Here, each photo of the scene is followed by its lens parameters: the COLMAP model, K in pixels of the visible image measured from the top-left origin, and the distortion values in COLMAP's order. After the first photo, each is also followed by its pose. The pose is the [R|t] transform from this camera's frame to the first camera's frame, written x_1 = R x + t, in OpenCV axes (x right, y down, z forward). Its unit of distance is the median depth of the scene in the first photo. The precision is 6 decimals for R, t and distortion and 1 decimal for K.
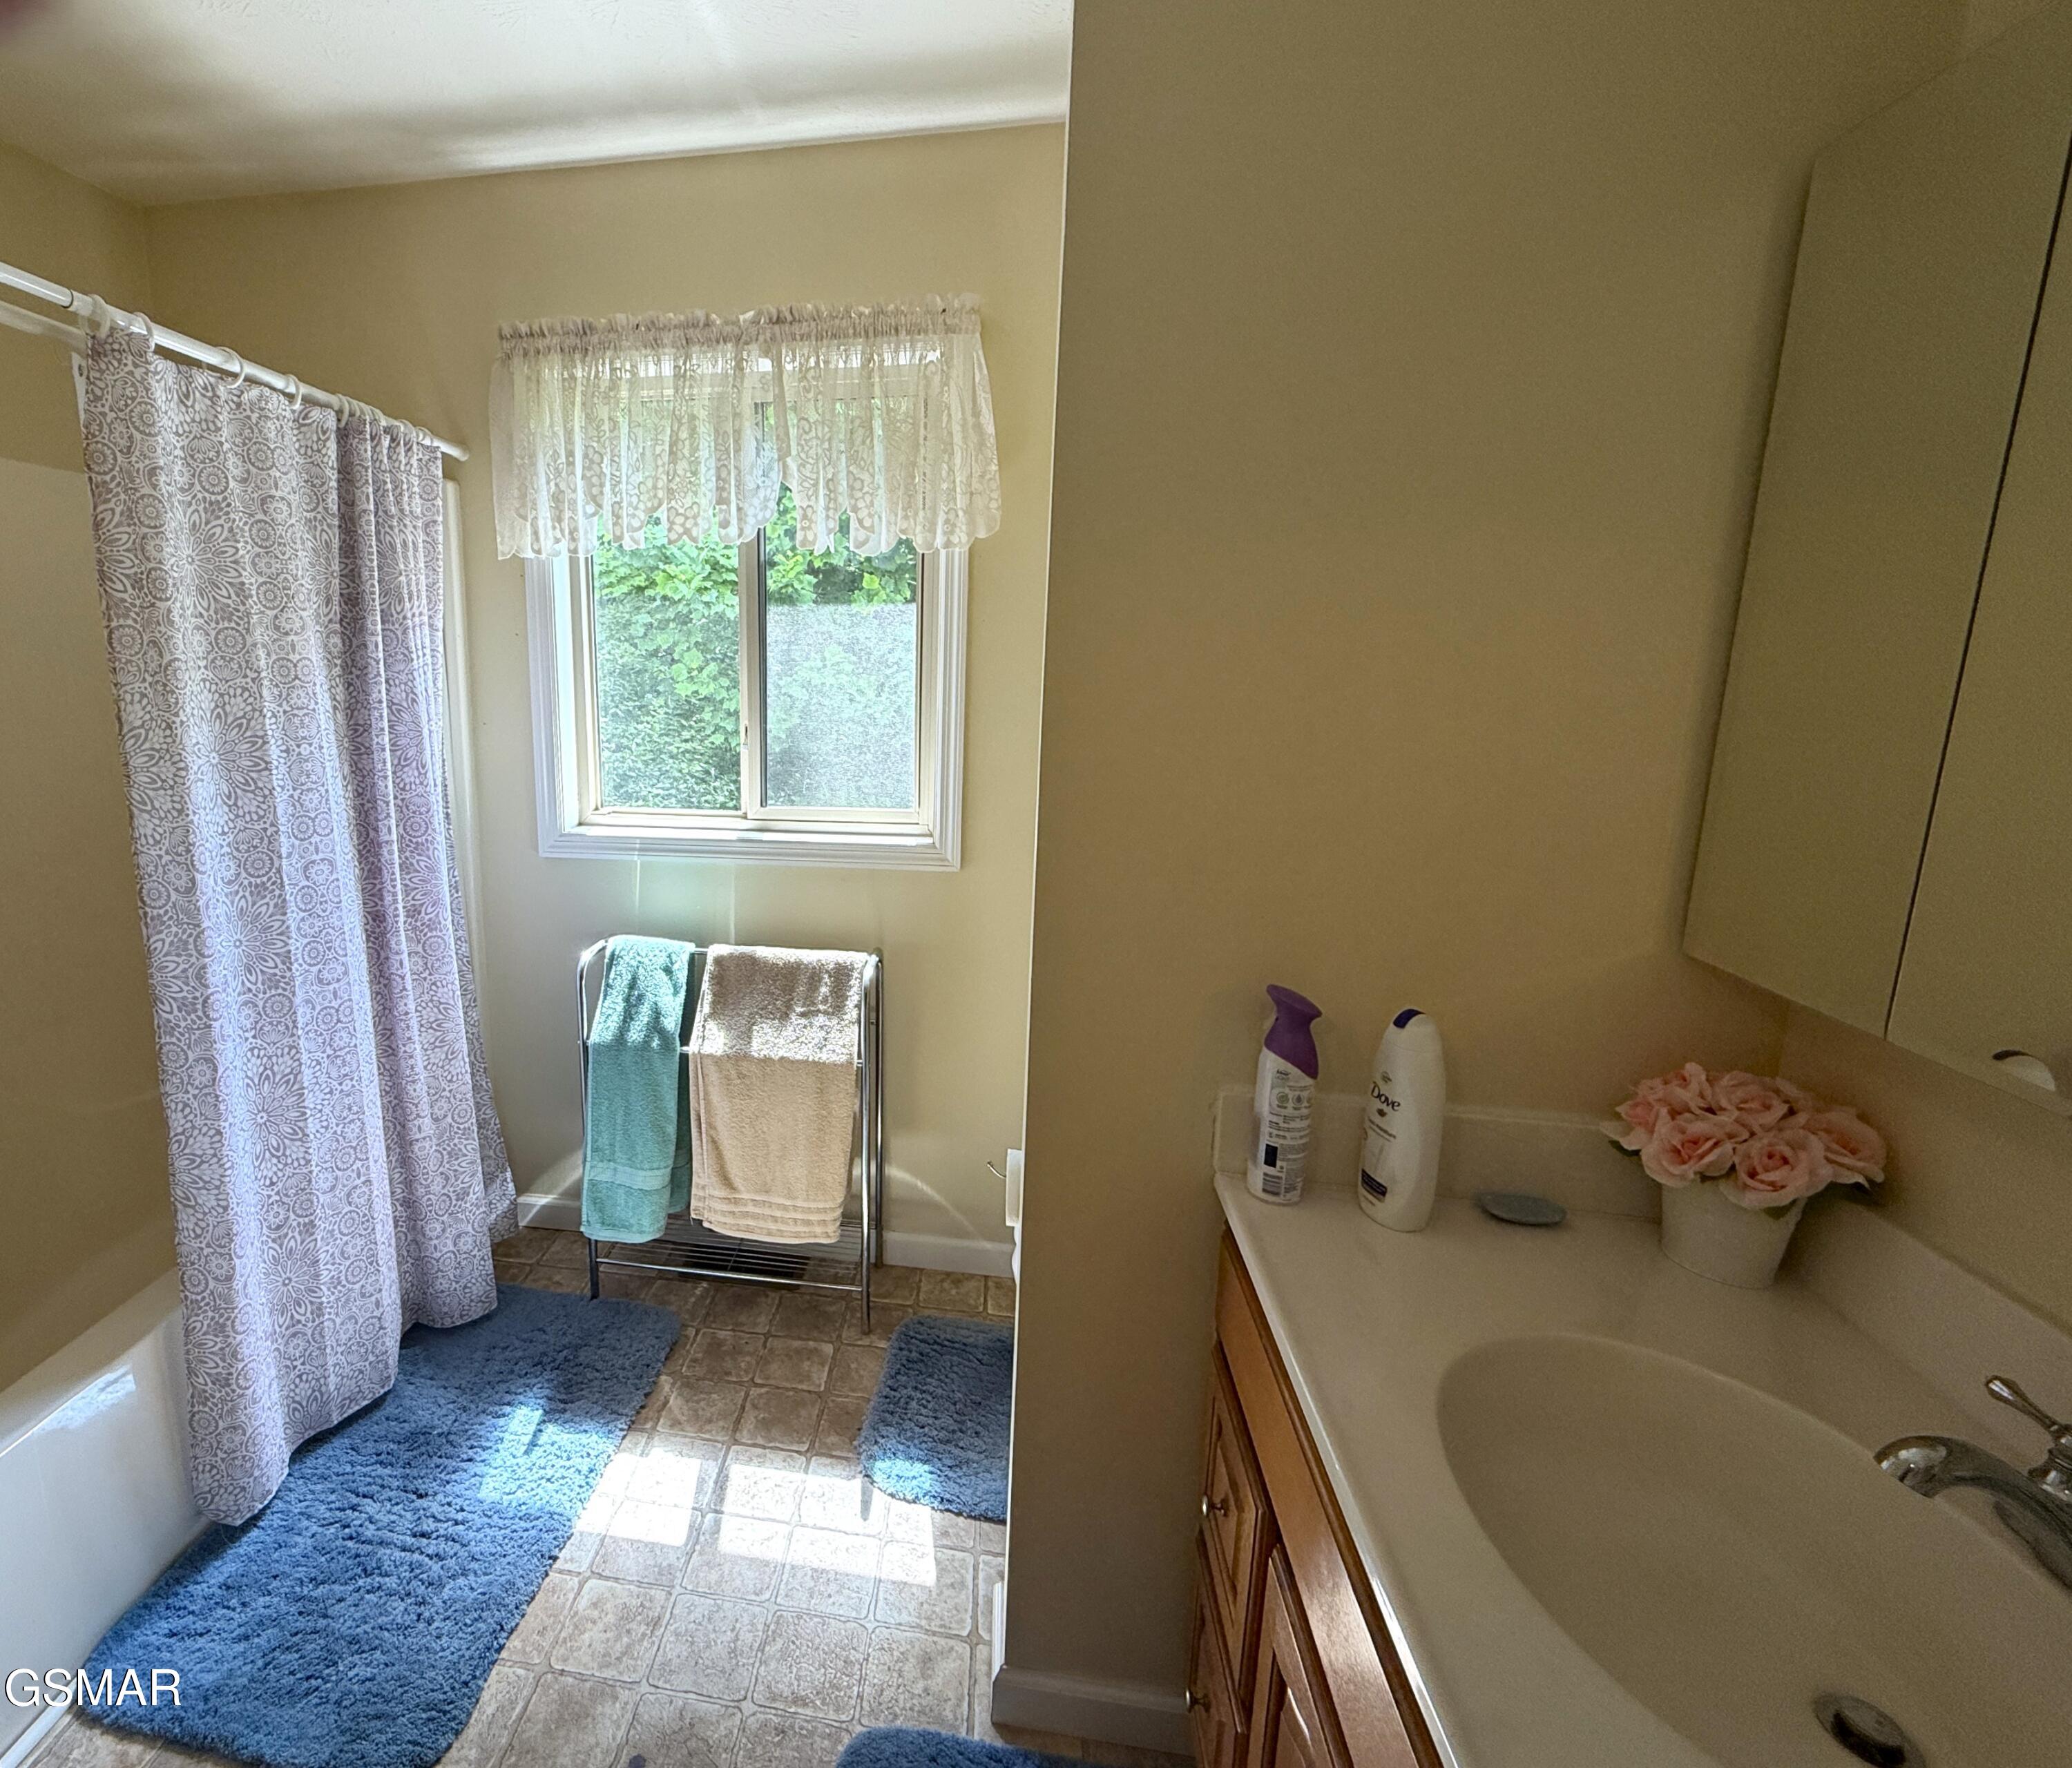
lens RADIAL K [[891.4, 0, 1034.6], [0, 891.4, 857.6], [0, 0, 1]] dist [-0.000180, 0.000325]
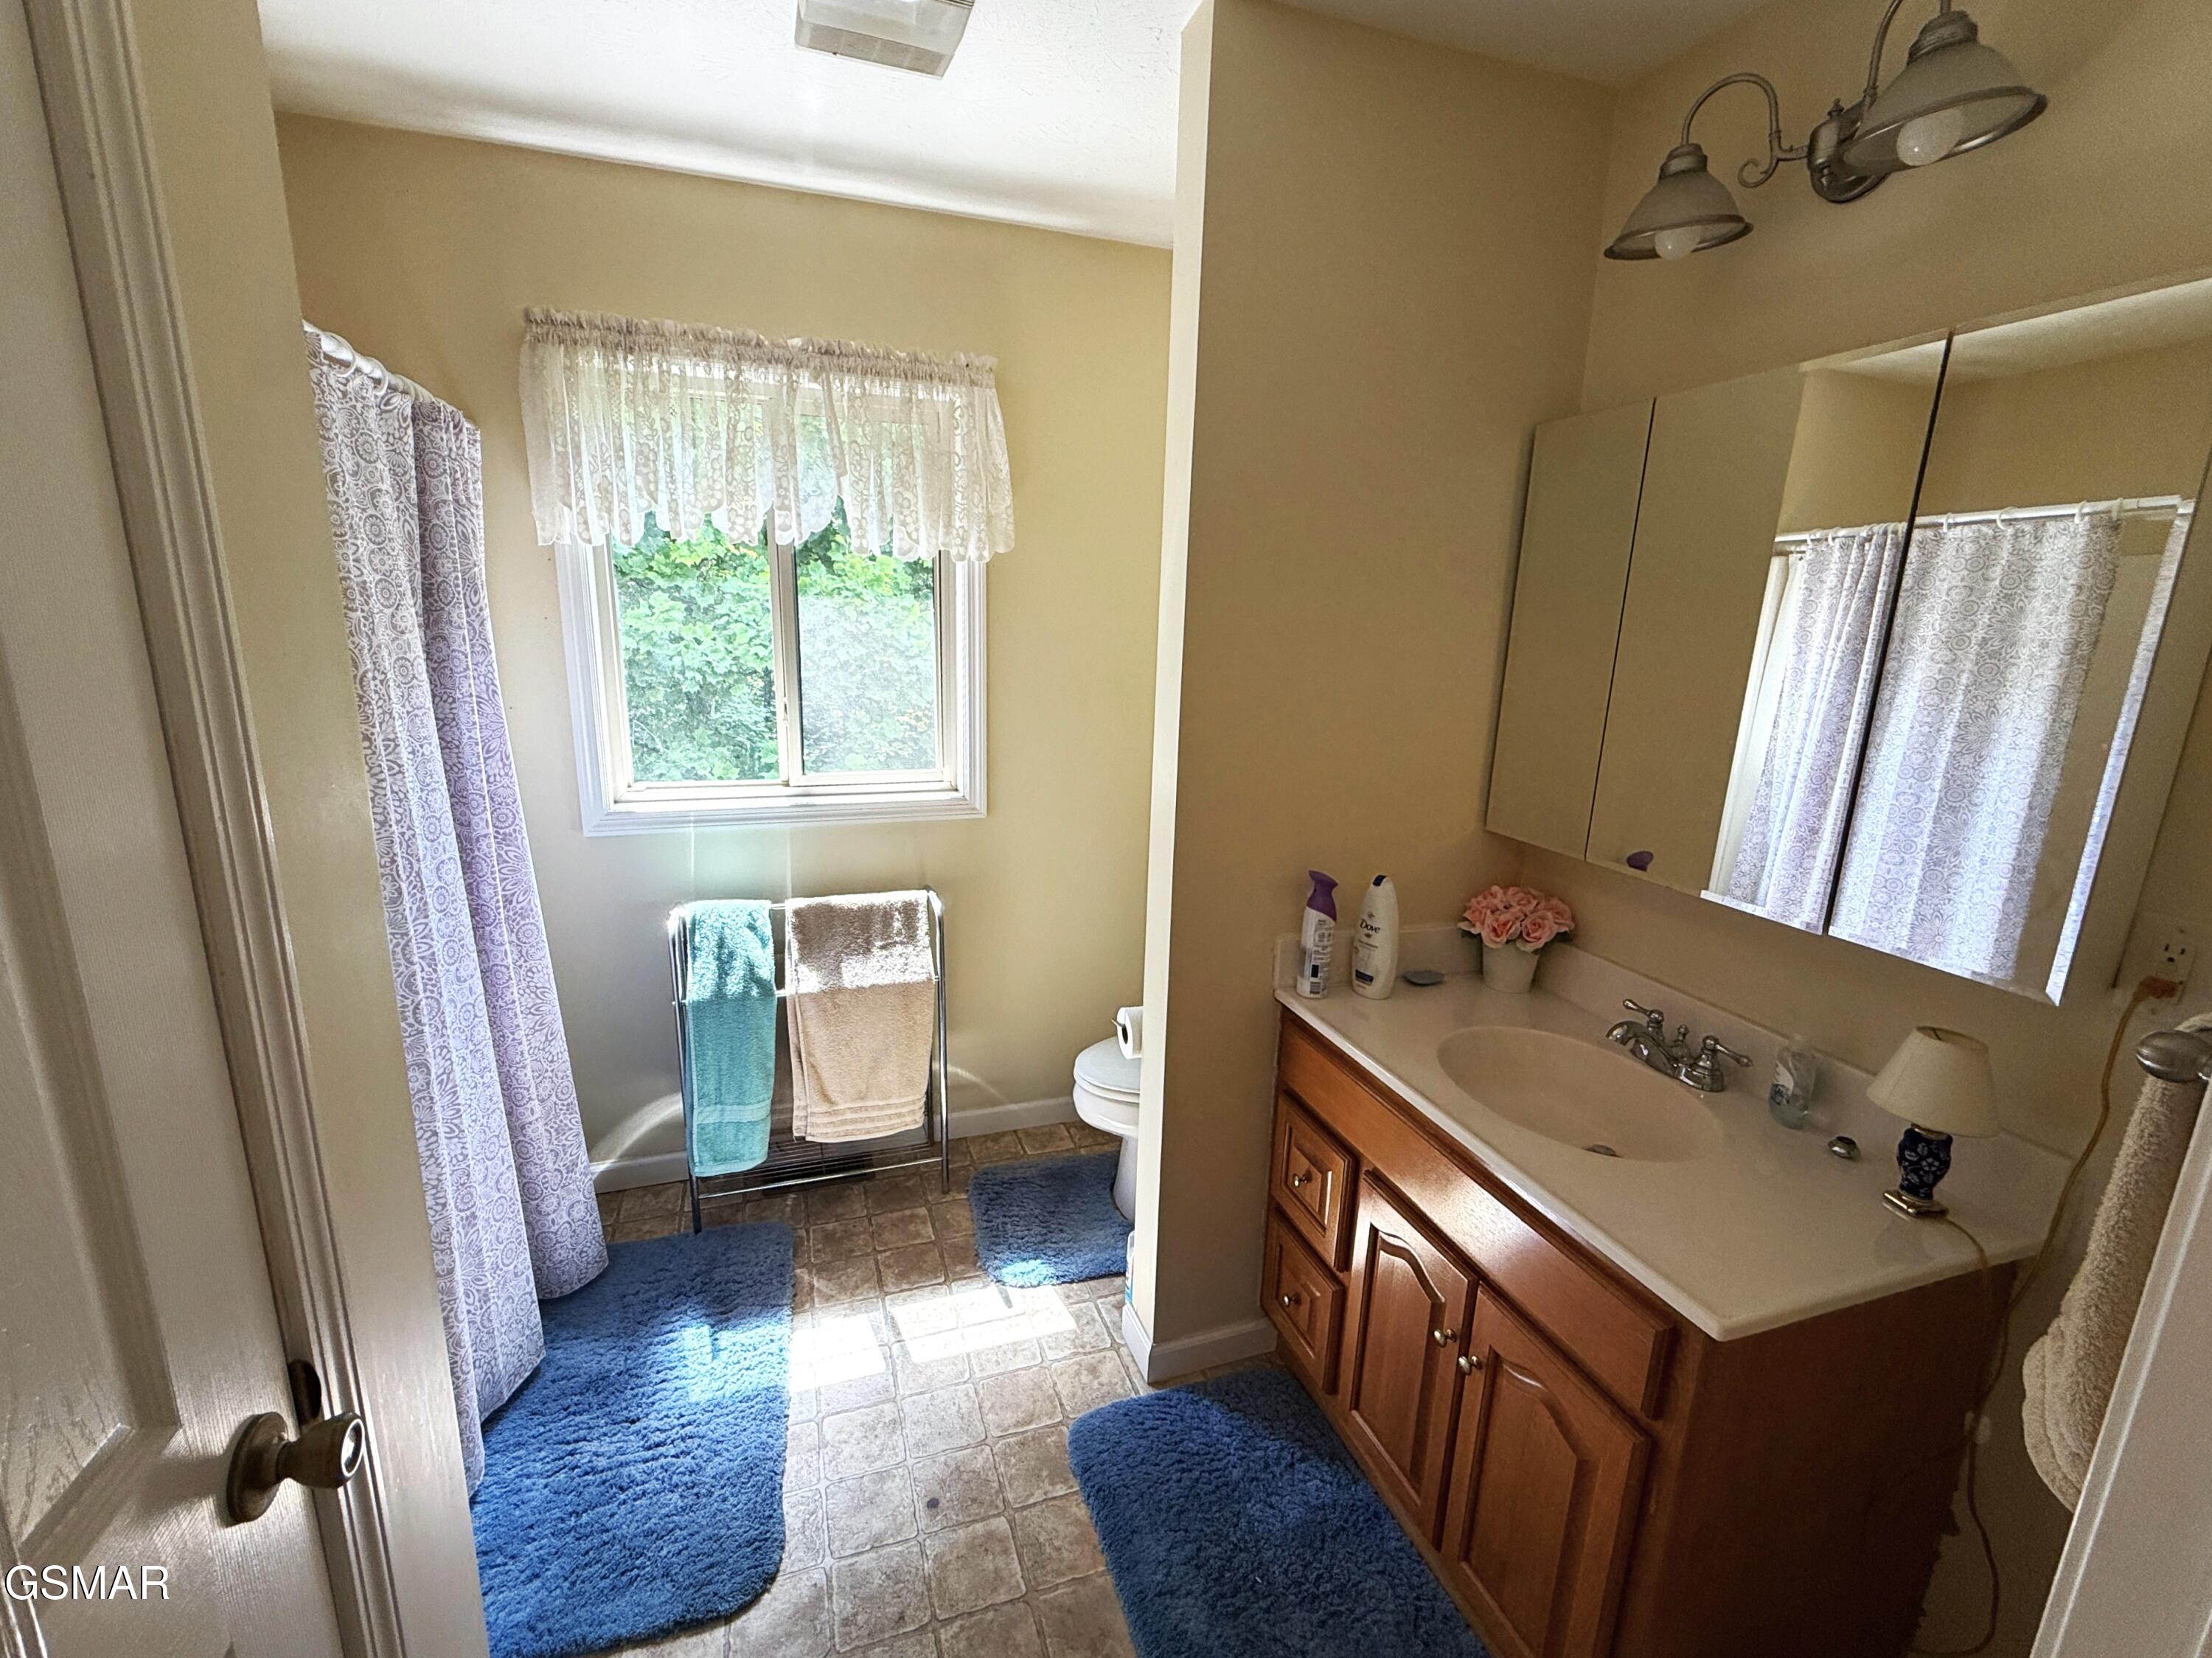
lens RADIAL K [[885.0, 0, 1097.6], [0, 885.0, 825.1], [0, 0, 1]] dist [0.002119, -0.000412]
pose [[0.887464, -0.086381, 0.452710, -0.536990], [0.062039, 0.995729, 0.068377, -0.051862], [-0.456683, -0.032596, 0.889032, -0.188281]]
